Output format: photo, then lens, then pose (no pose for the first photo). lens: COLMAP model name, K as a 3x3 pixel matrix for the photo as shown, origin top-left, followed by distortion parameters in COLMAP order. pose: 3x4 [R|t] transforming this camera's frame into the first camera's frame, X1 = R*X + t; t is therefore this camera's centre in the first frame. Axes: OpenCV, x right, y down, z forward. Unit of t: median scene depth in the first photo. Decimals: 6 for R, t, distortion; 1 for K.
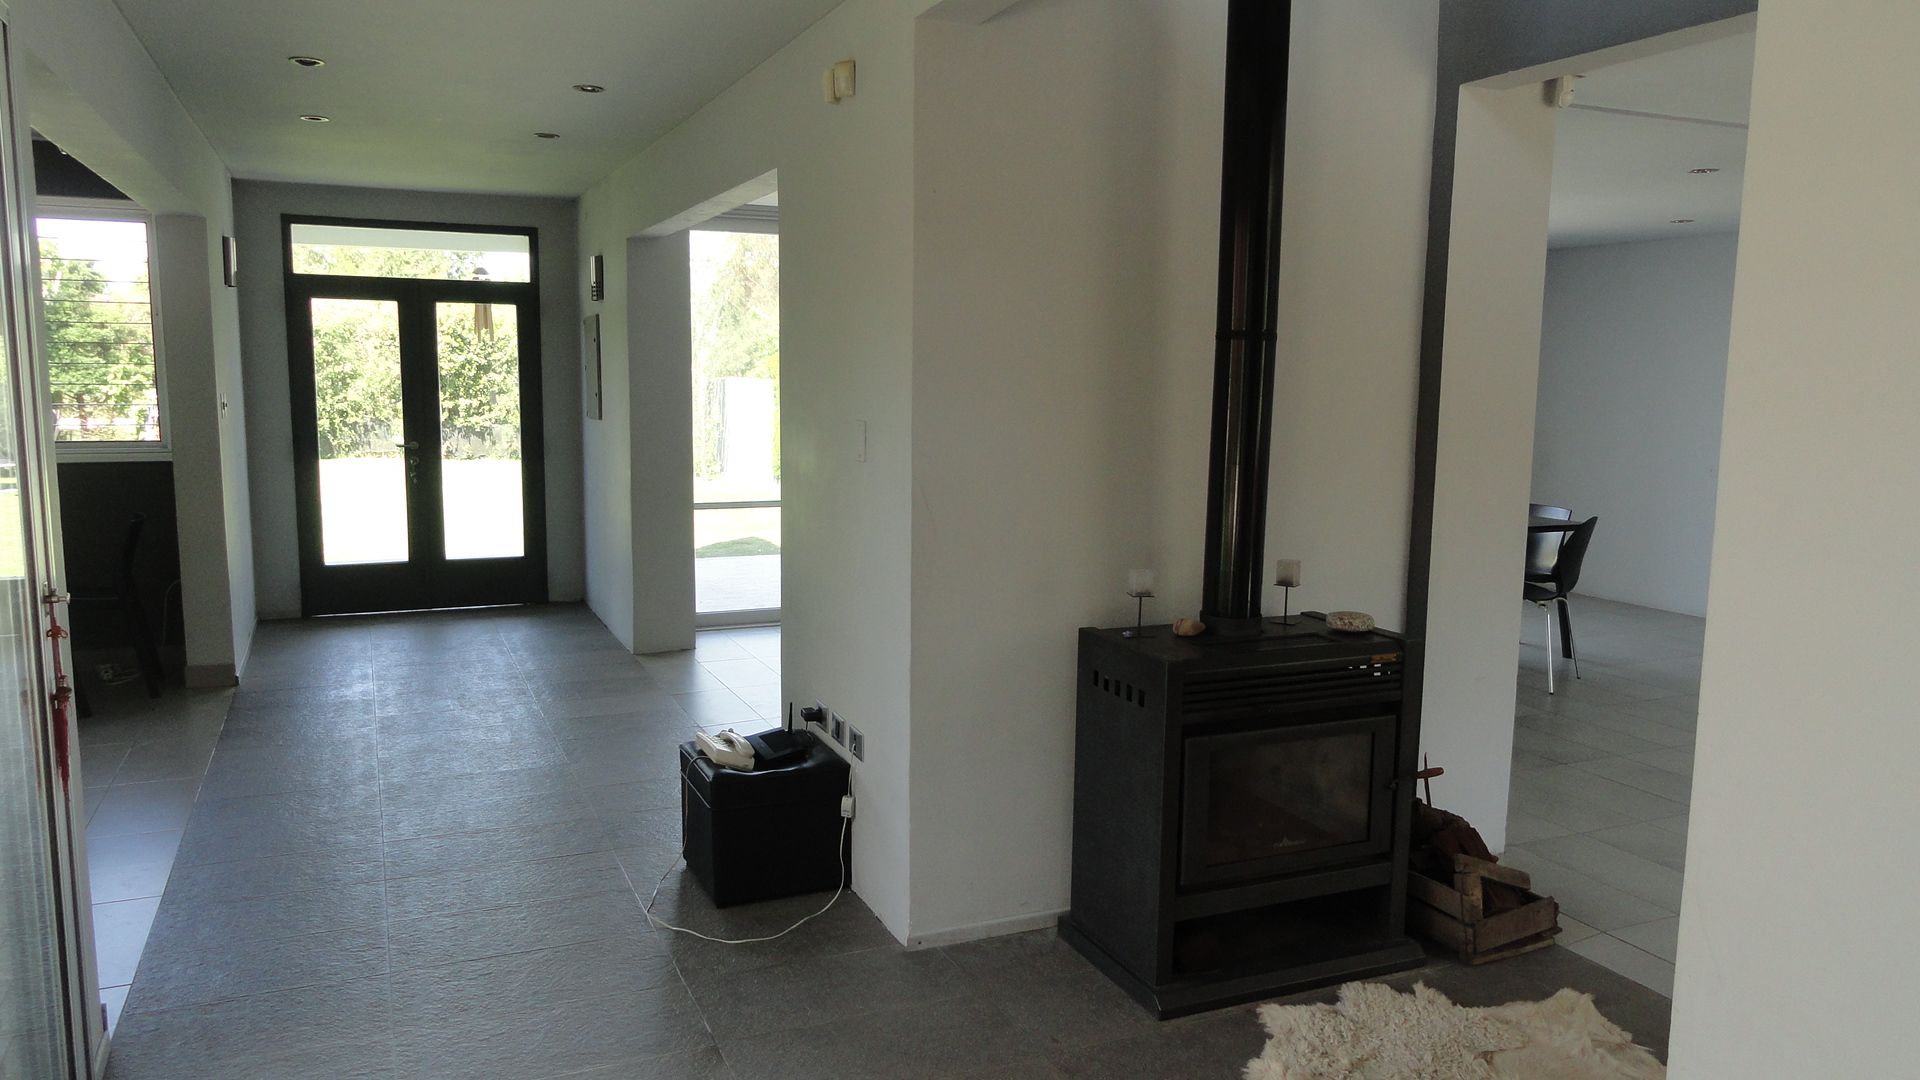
lens RADIAL K [[1330.8, 0, 964.5], [0, 1330.8, 538.4], [0, 0, 1]] dist [-0.006321, 0.006276]
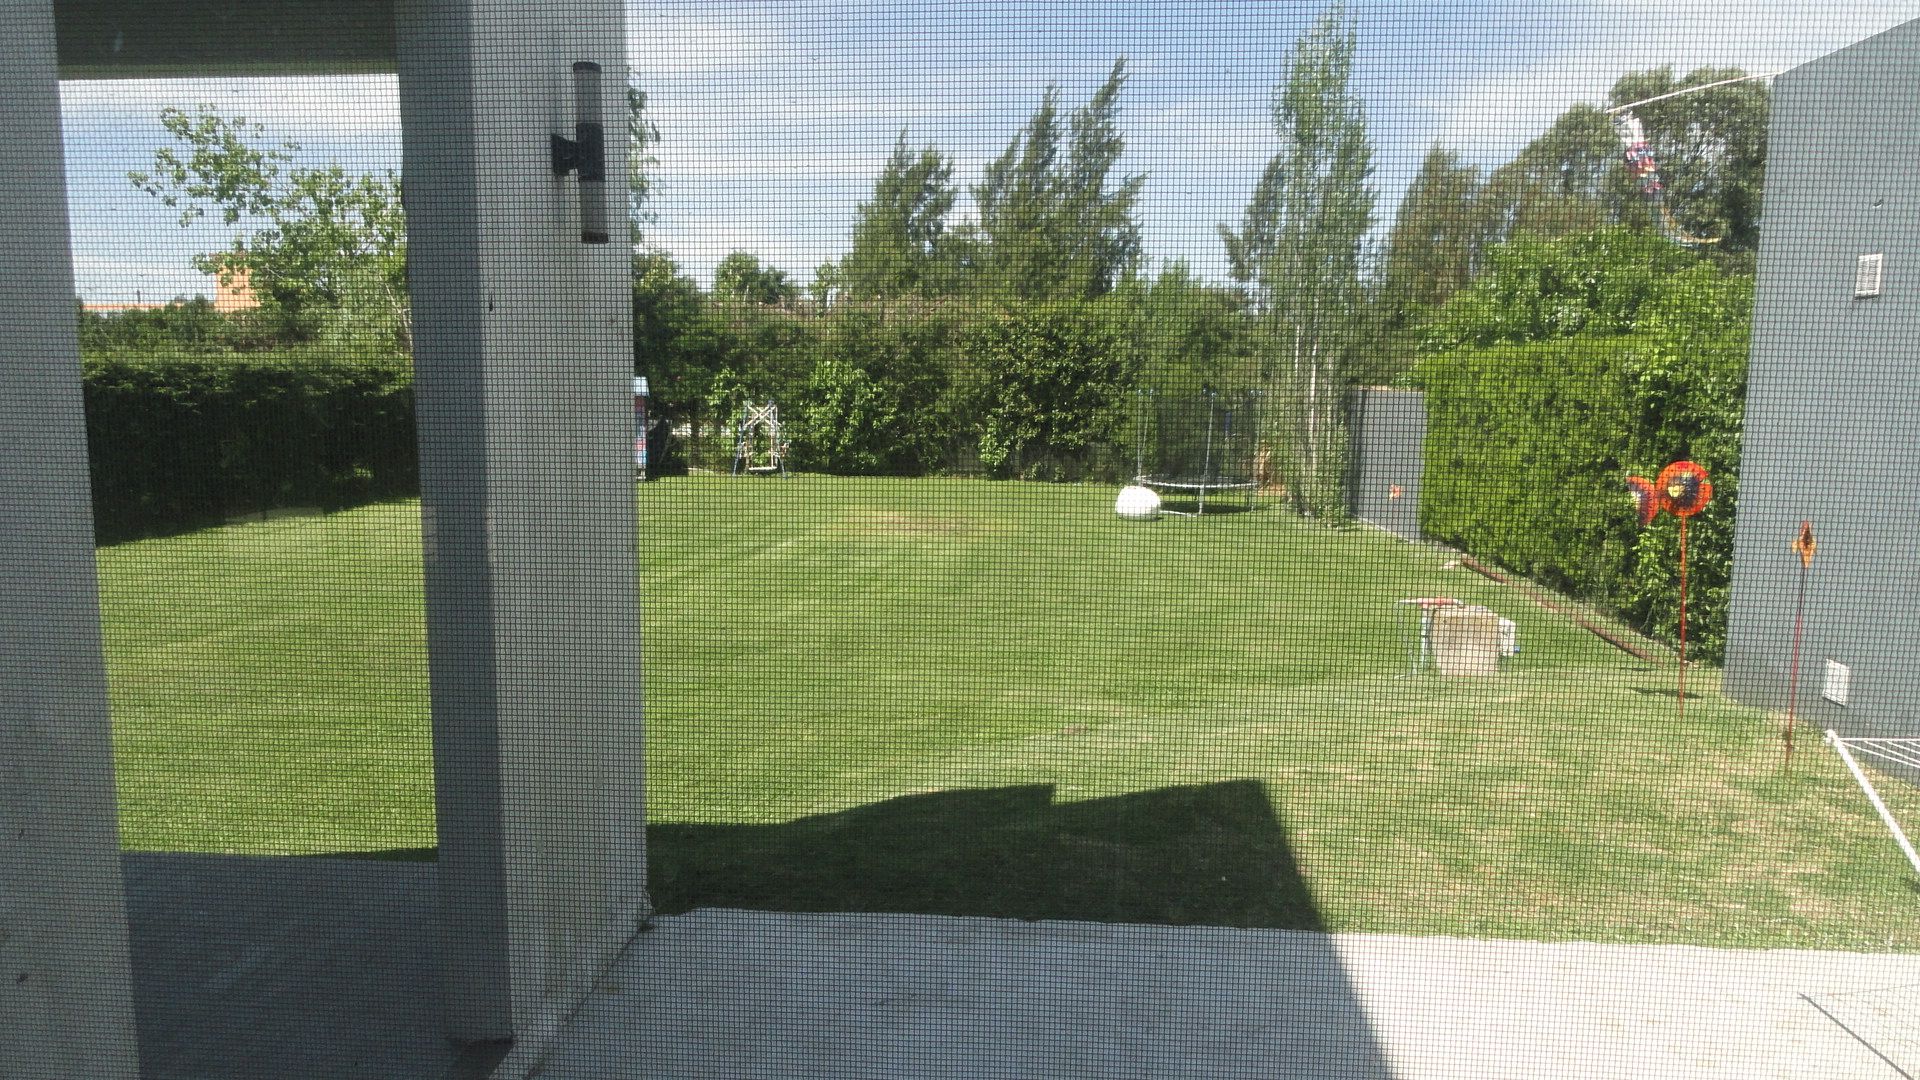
lens RADIAL K [[1330.8, 0, 964.5], [0, 1330.8, 538.4], [0, 0, 1]] dist [-0.006321, 0.006276]
pose [[0.853741, 0.063104, -0.516860, 0.018897], [-0.062157, 0.997882, 0.019163, -0.037692], [0.516975, 0.015766, 0.855855, 0.247011]]
